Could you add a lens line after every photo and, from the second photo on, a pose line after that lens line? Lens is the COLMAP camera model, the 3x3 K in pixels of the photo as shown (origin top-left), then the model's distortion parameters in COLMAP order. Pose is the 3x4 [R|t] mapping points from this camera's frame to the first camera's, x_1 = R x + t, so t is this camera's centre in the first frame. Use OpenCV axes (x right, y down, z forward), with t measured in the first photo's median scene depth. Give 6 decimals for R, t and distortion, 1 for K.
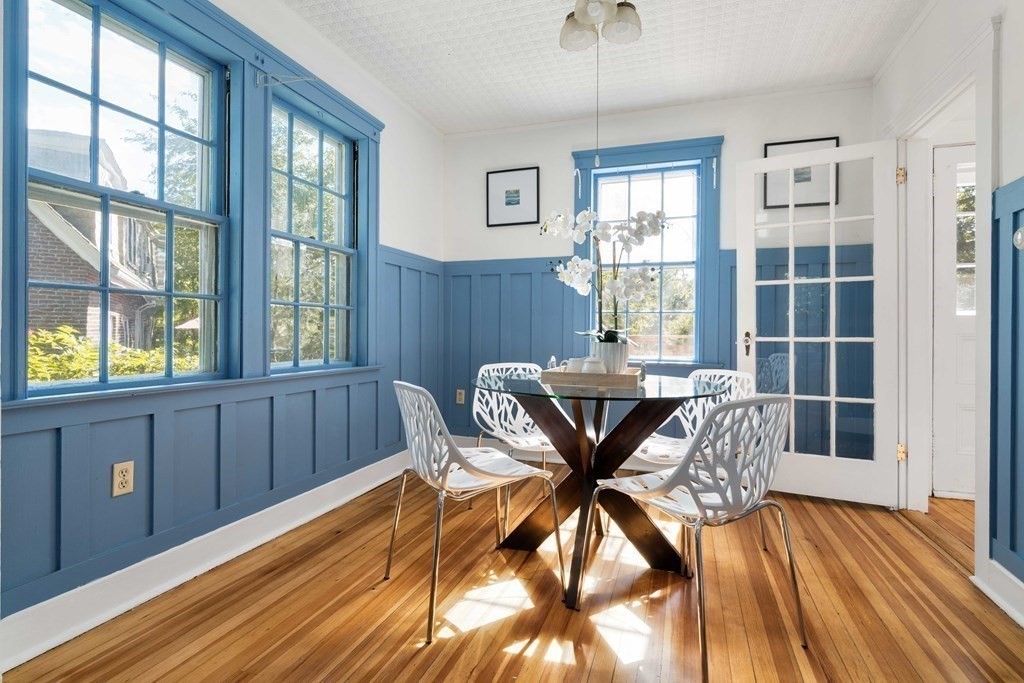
lens RADIAL K [[520.0, 0, 516.7], [0, 520.0, 330.7], [0, 0, 1]] dist [-0.000134, 0.000470]
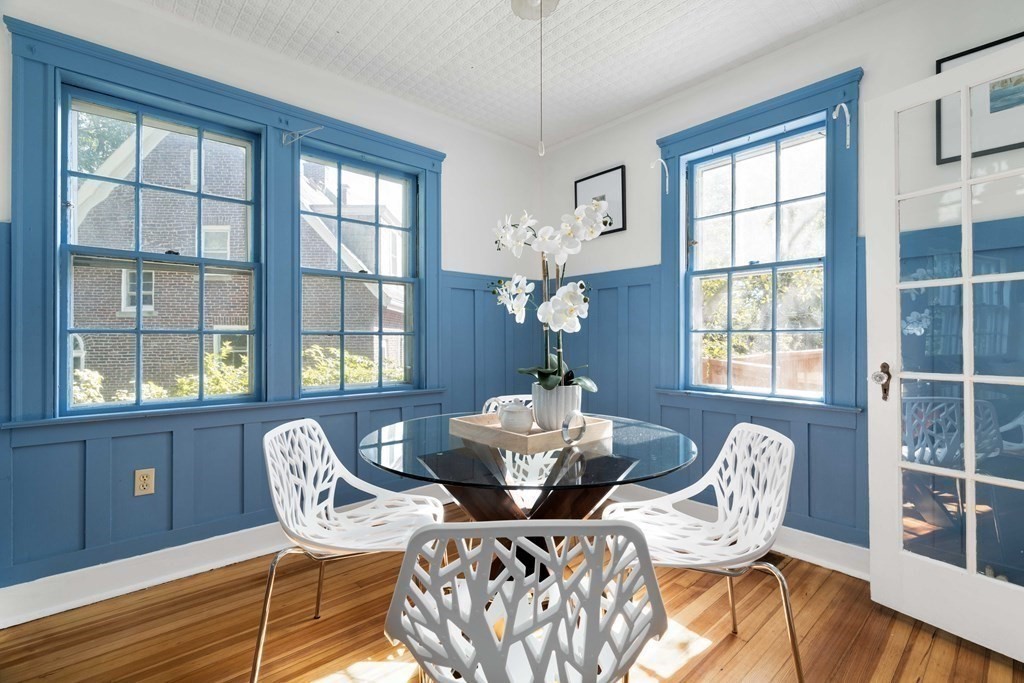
lens RADIAL K [[475.2, 0, 503.9], [0, 475.2, 336.2], [0, 0, 1]] dist [-0.007116, 0.002964]
pose [[0.864118, -0.009997, -0.503189, 0.333364], [0.008539, 0.999950, -0.005202, -0.031957], [0.503216, 0.000199, 0.864161, 0.261432]]
